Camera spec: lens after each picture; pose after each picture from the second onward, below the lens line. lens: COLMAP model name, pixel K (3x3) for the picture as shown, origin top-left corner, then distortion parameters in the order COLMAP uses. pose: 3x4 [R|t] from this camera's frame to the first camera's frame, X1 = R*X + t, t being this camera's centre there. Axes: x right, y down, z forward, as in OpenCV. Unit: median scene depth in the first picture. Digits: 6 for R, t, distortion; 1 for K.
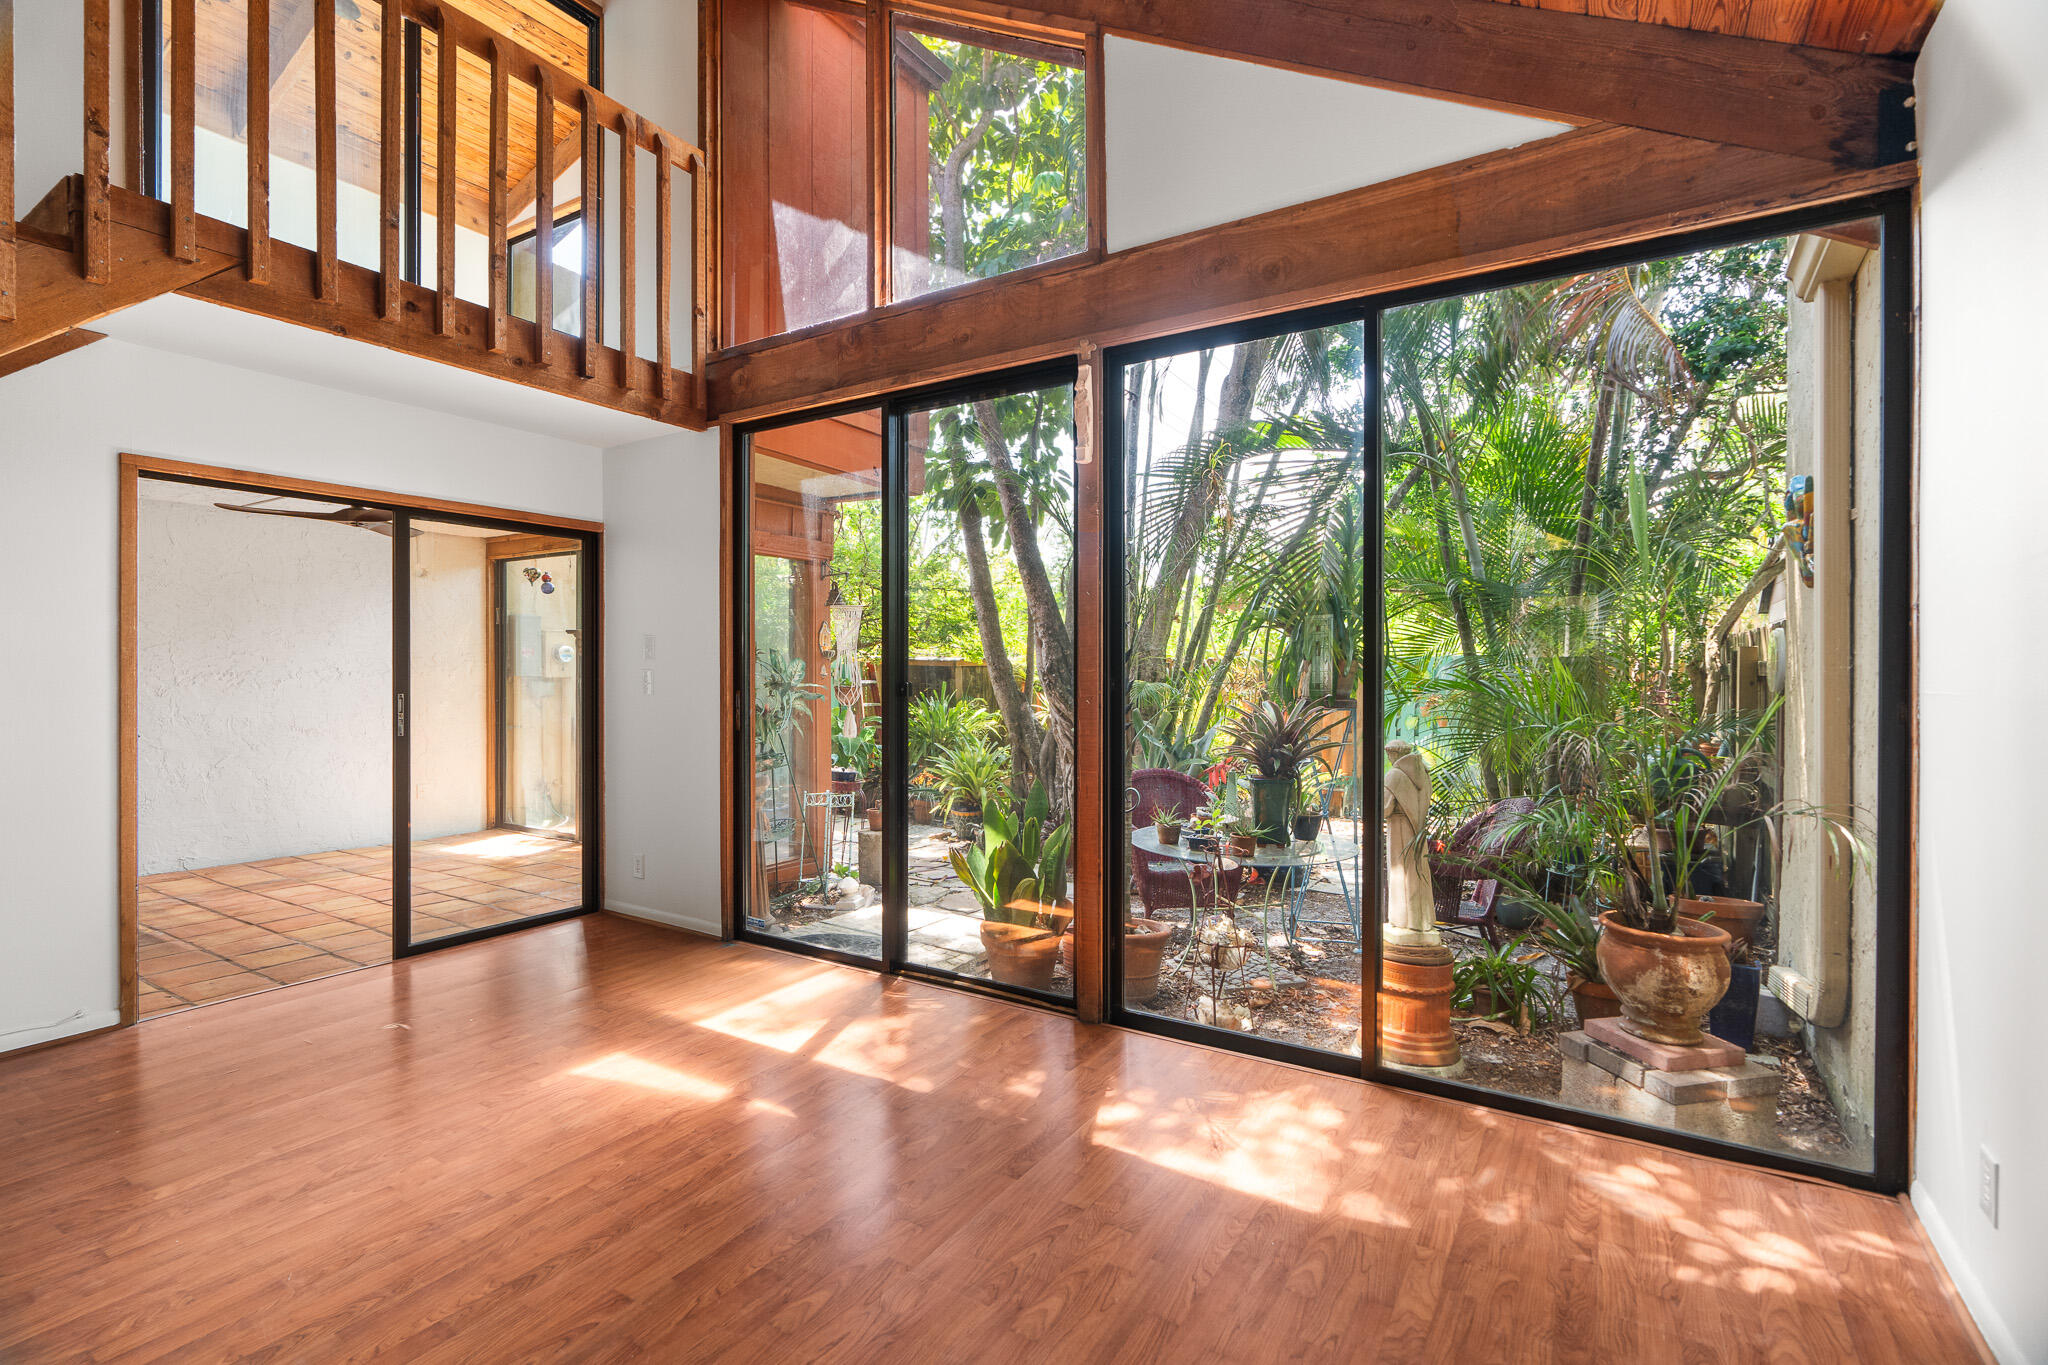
lens RADIAL K [[920.0, 0, 1015.1], [0, 920.0, 674.7], [0, 0, 1]] dist [-0.010008, 0.002942]
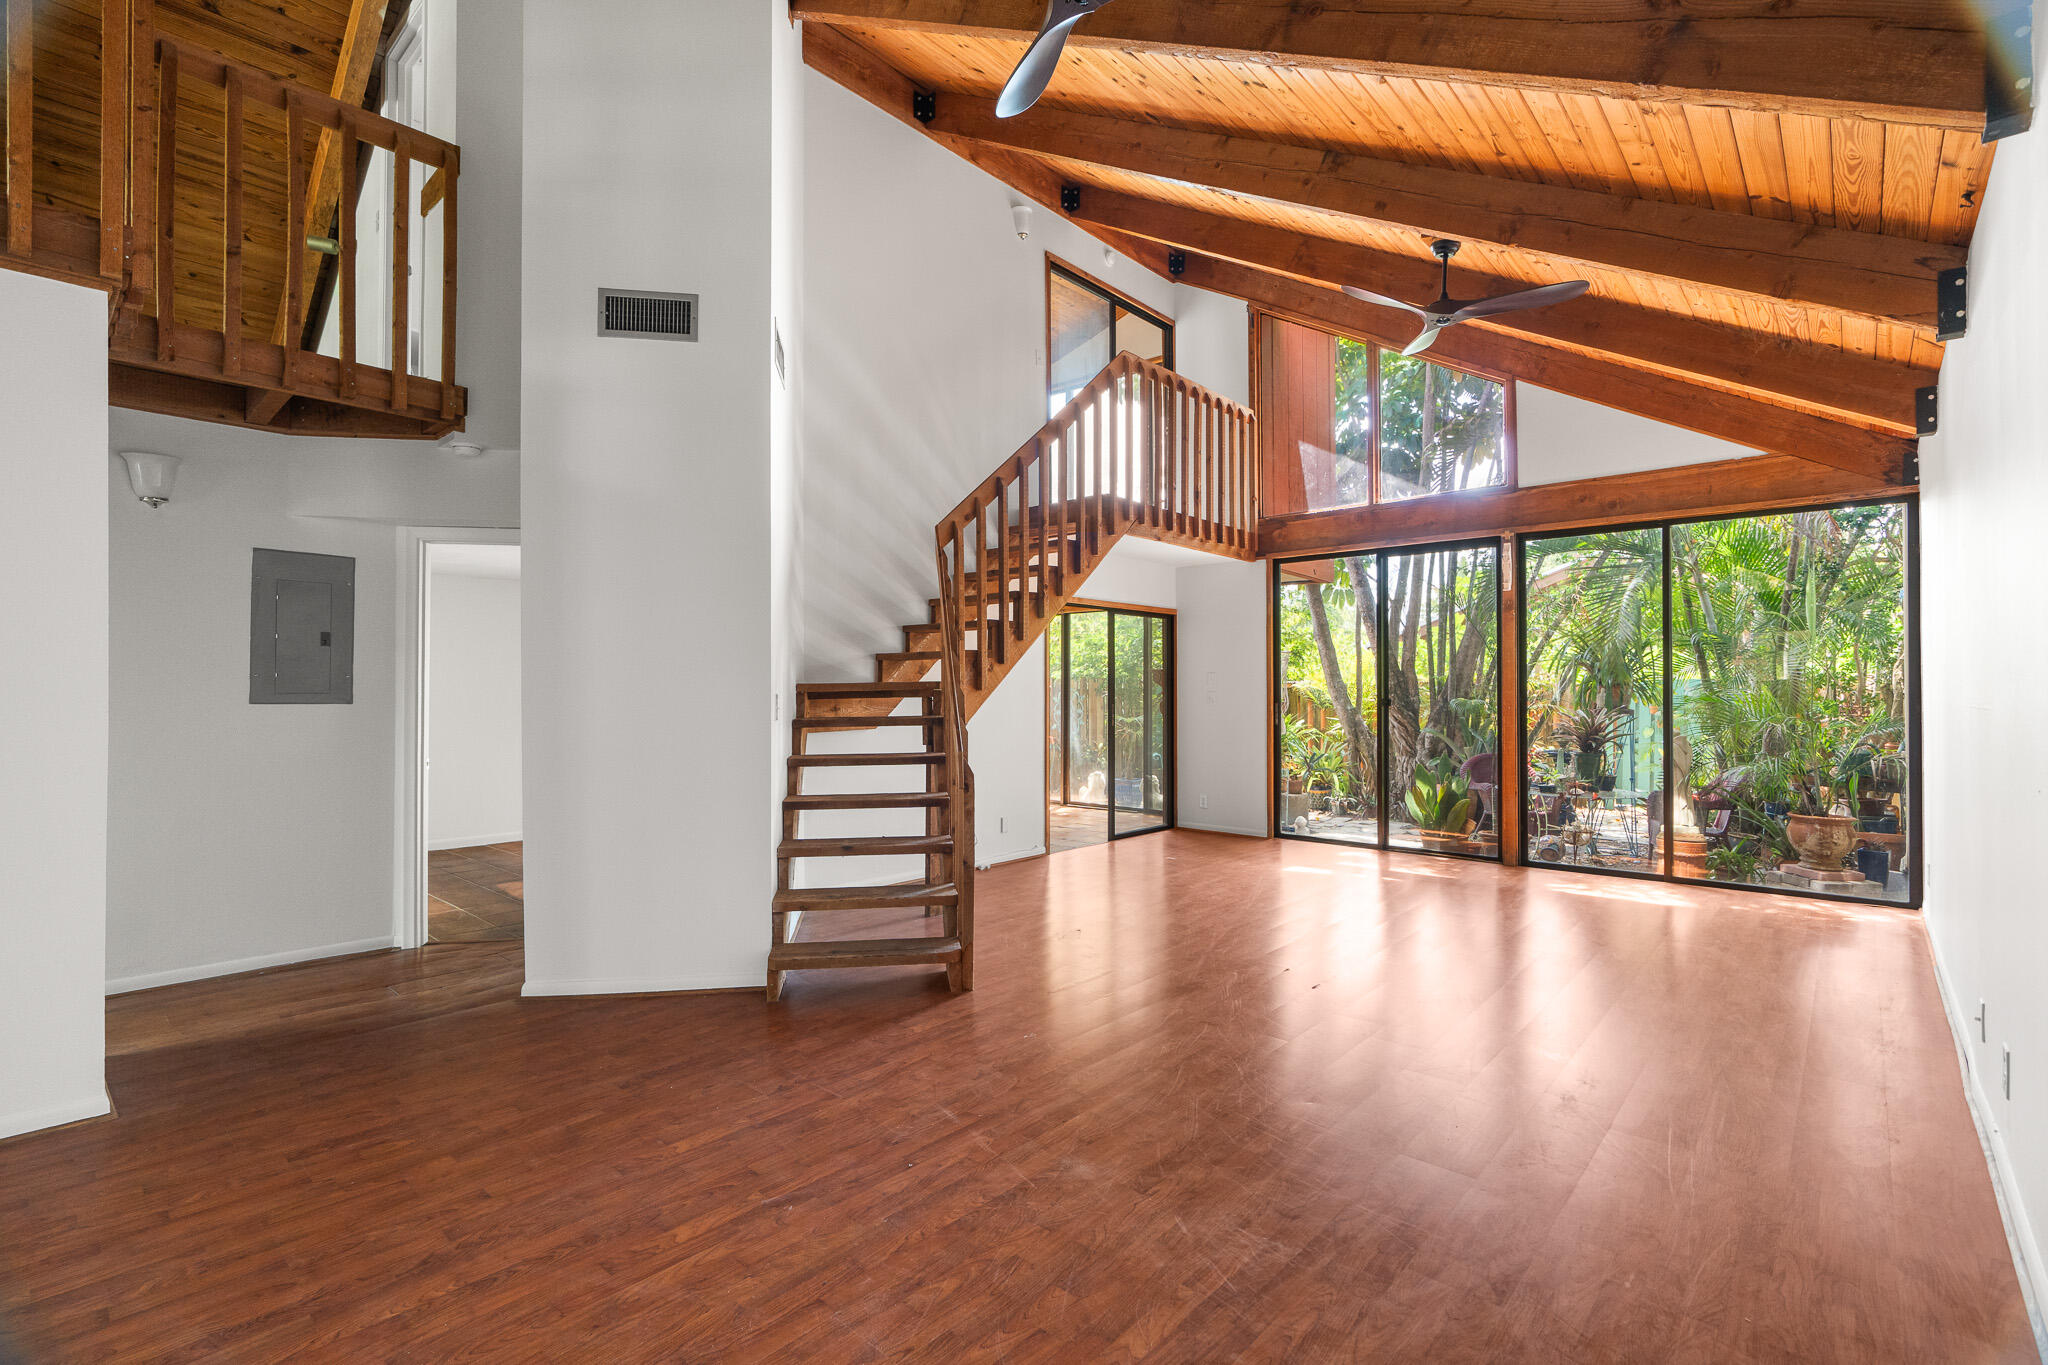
lens RADIAL K [[920.0, 0, 1036.4], [0, 920.0, 684.2], [0, 0, 1]] dist [-0.010008, 0.002942]
pose [[0.987790, -0.003022, -0.155763, -0.487953], [0.001055, 0.999919, -0.012707, 0.002431], [0.155789, 0.012388, 0.987713, -0.893678]]
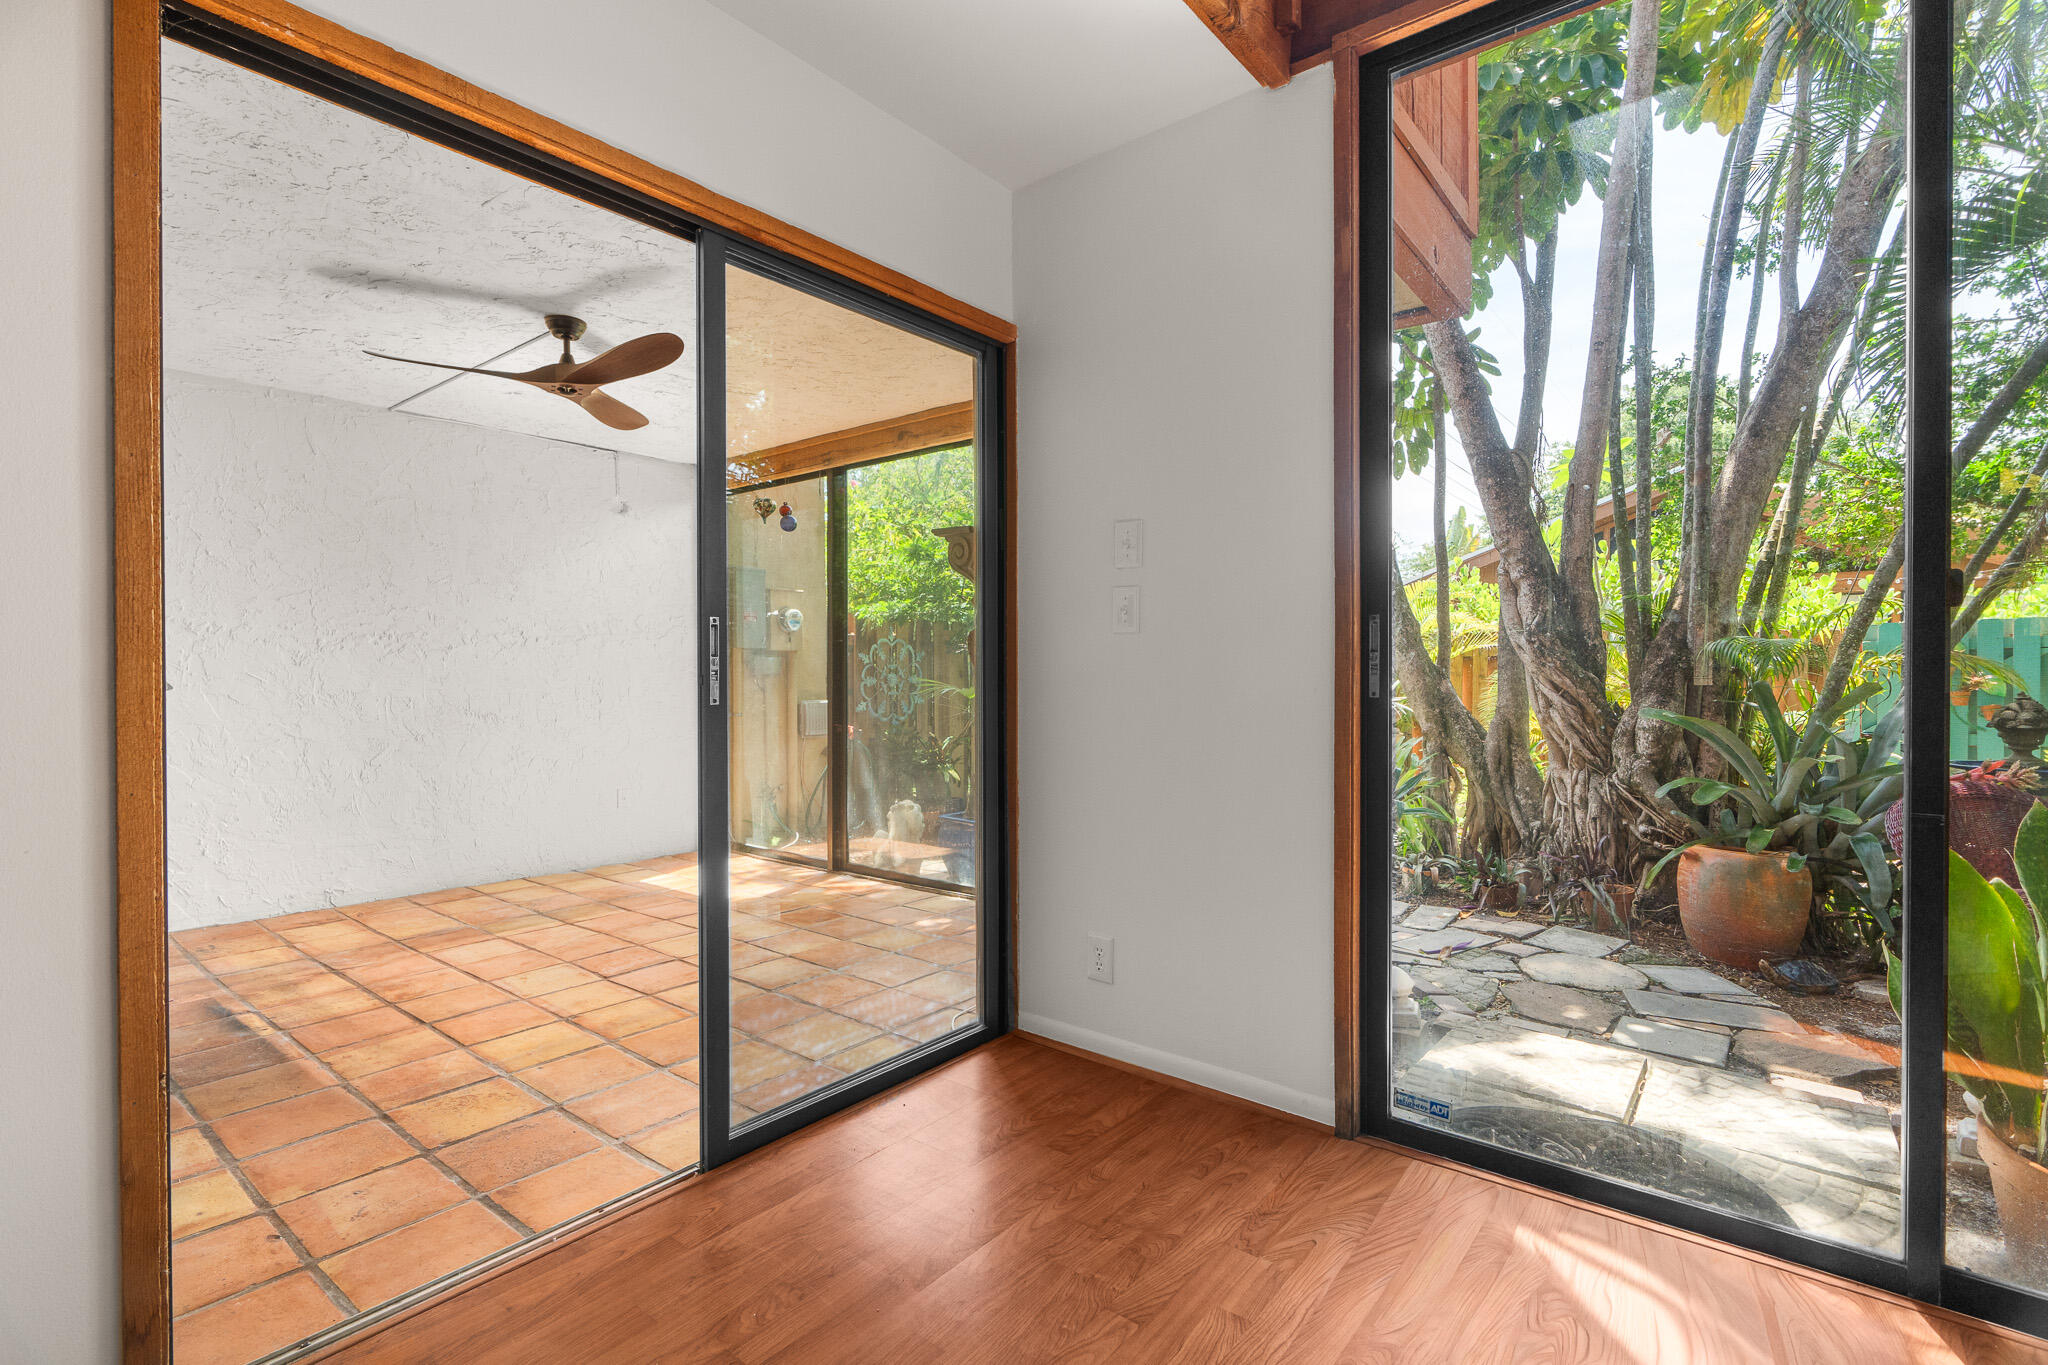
lens RADIAL K [[920.0, 0, 1018.4], [0, 920.0, 677.4], [0, 0, 1]] dist [-0.010008, 0.002942]
pose [[0.994214, -0.002903, -0.107379, -0.432413], [0.003046, 0.999995, 0.001168, 0.049104], [0.107375, -0.001488, 0.994217, 0.504600]]
